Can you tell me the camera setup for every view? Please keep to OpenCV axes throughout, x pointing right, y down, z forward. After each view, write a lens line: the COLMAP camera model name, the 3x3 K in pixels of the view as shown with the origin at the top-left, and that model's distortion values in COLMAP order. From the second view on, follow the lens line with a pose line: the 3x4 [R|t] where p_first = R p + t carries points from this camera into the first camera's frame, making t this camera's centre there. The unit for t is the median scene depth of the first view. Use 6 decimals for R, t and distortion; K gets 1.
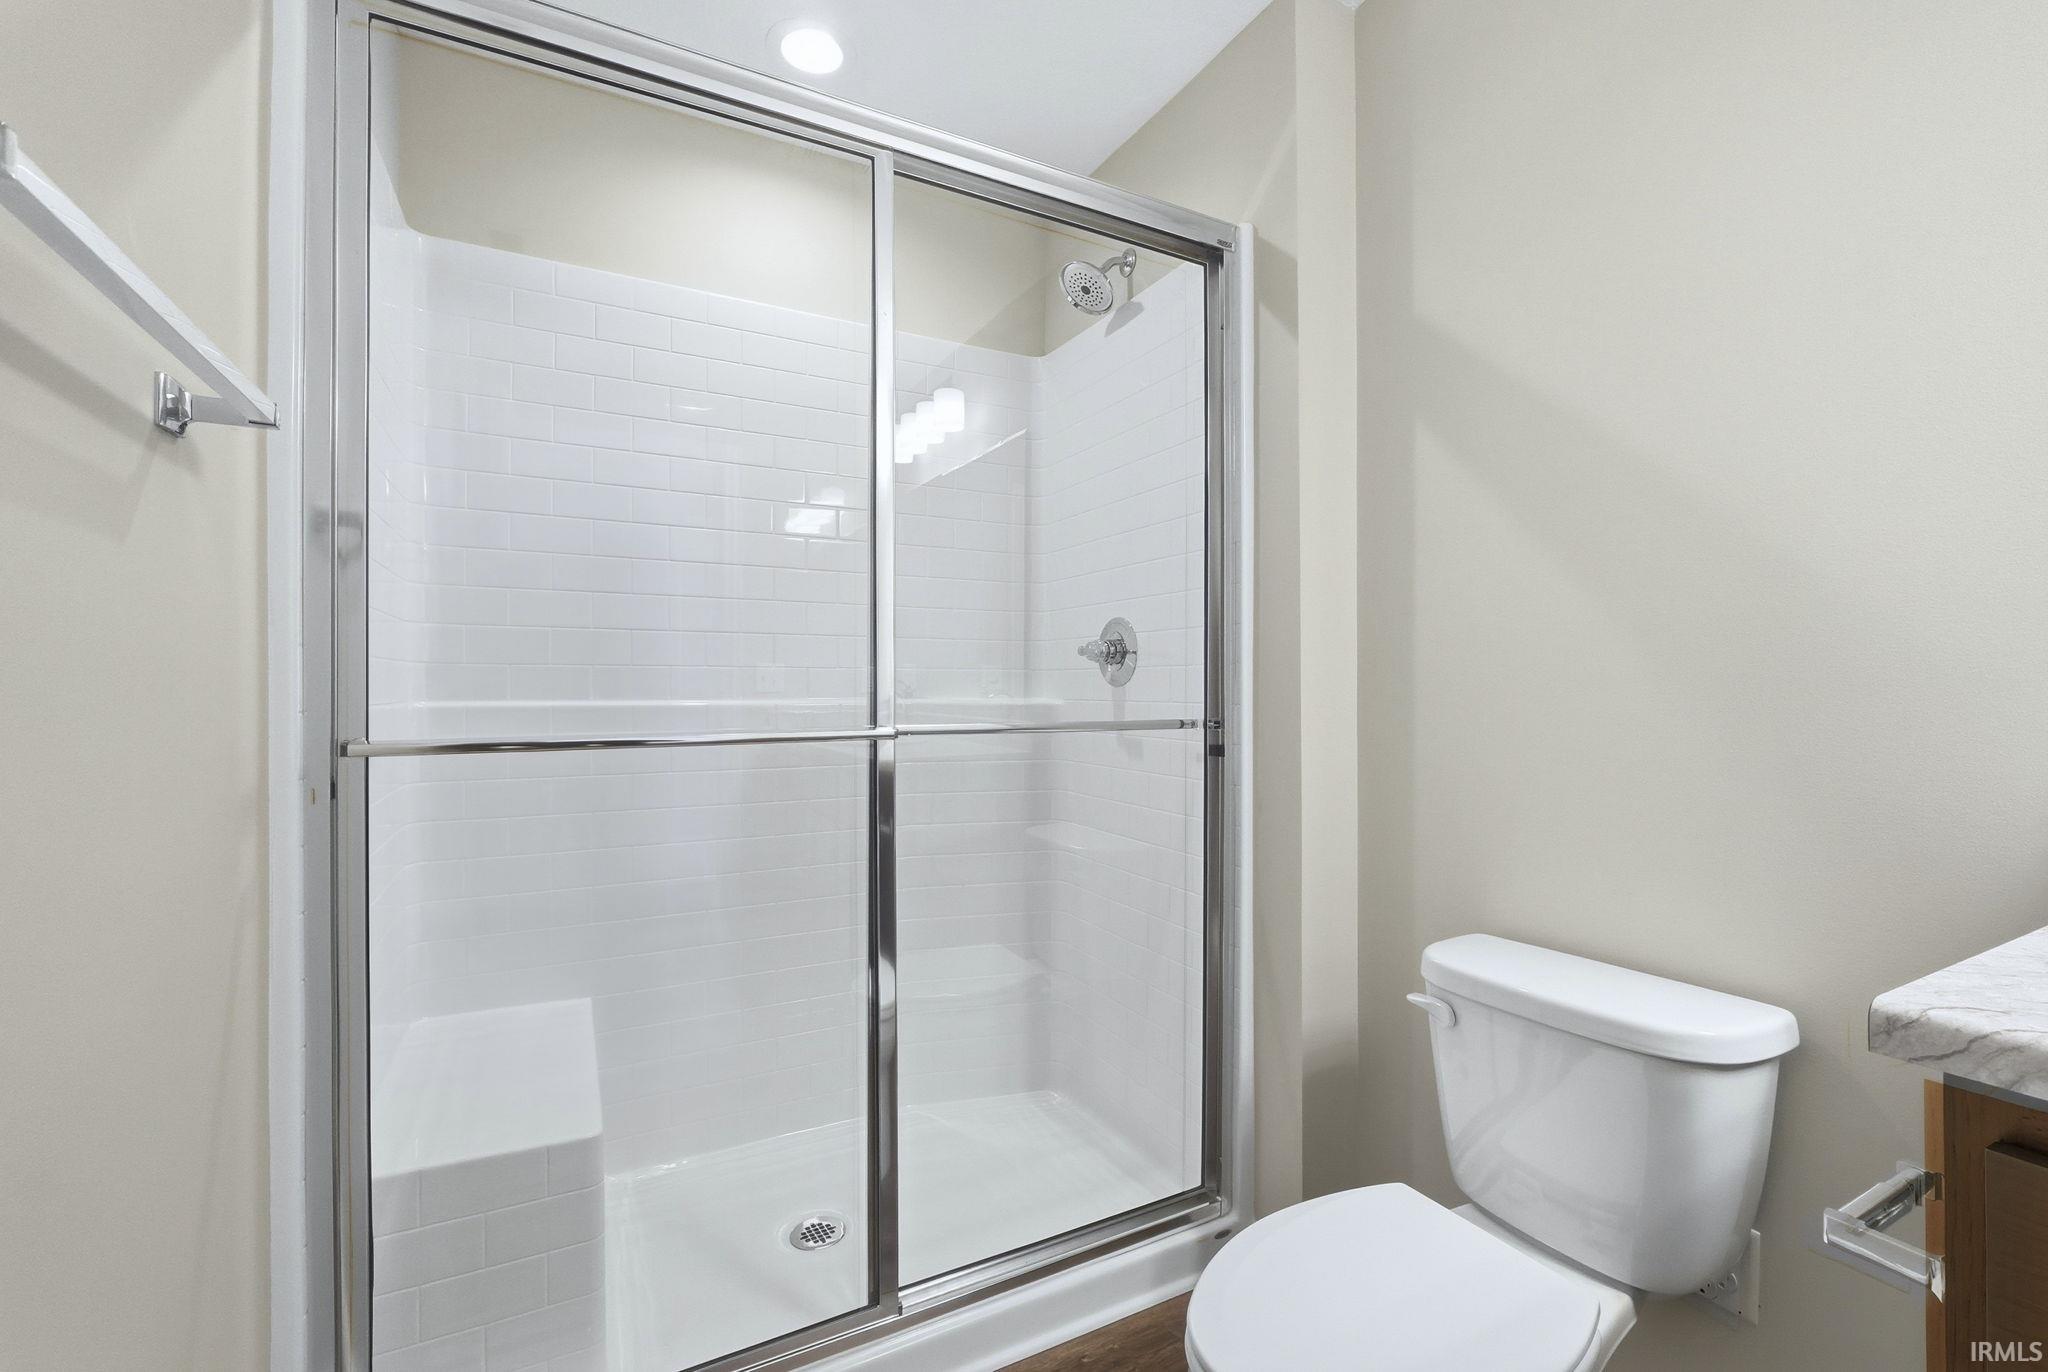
lens RADIAL K [[856.6, 0, 1030.6], [0, 856.6, 699.0], [0, 0, 1]] dist [-0.002774, -0.000072]
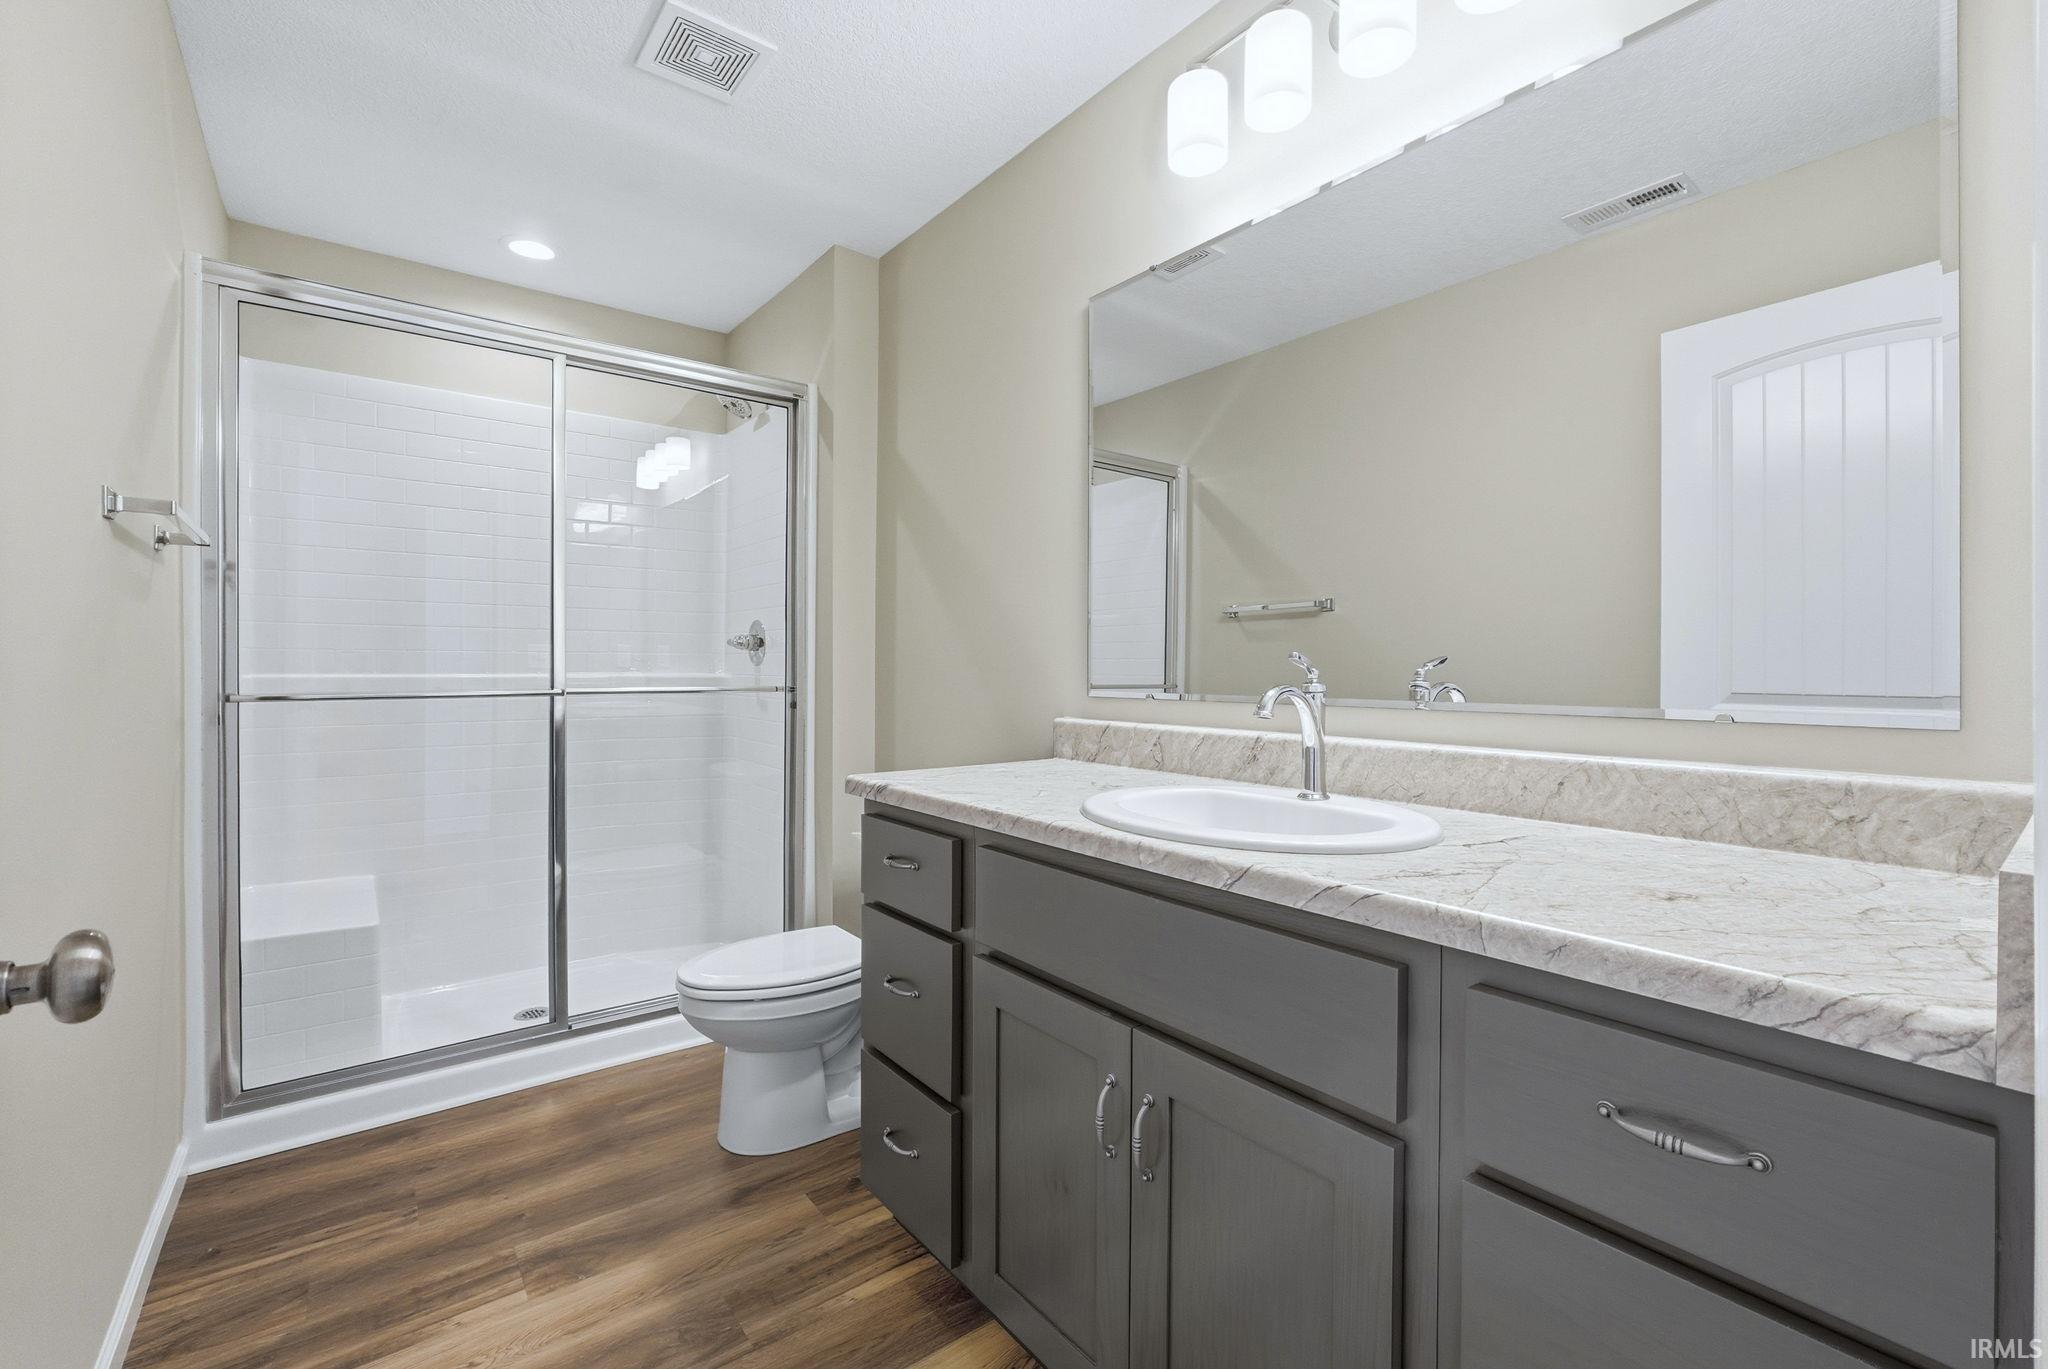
lens RADIAL K [[862.1, 0, 1024.0], [0, 862.1, 684.5], [0, 0, 1]] dist [-0.022702, 0.007298]
pose [[0.985371, 0.002612, 0.170403, 0.373352], [-0.003952, 0.999964, 0.007521, 0.006362], [-0.170377, -0.008085, 0.985346, -0.698652]]
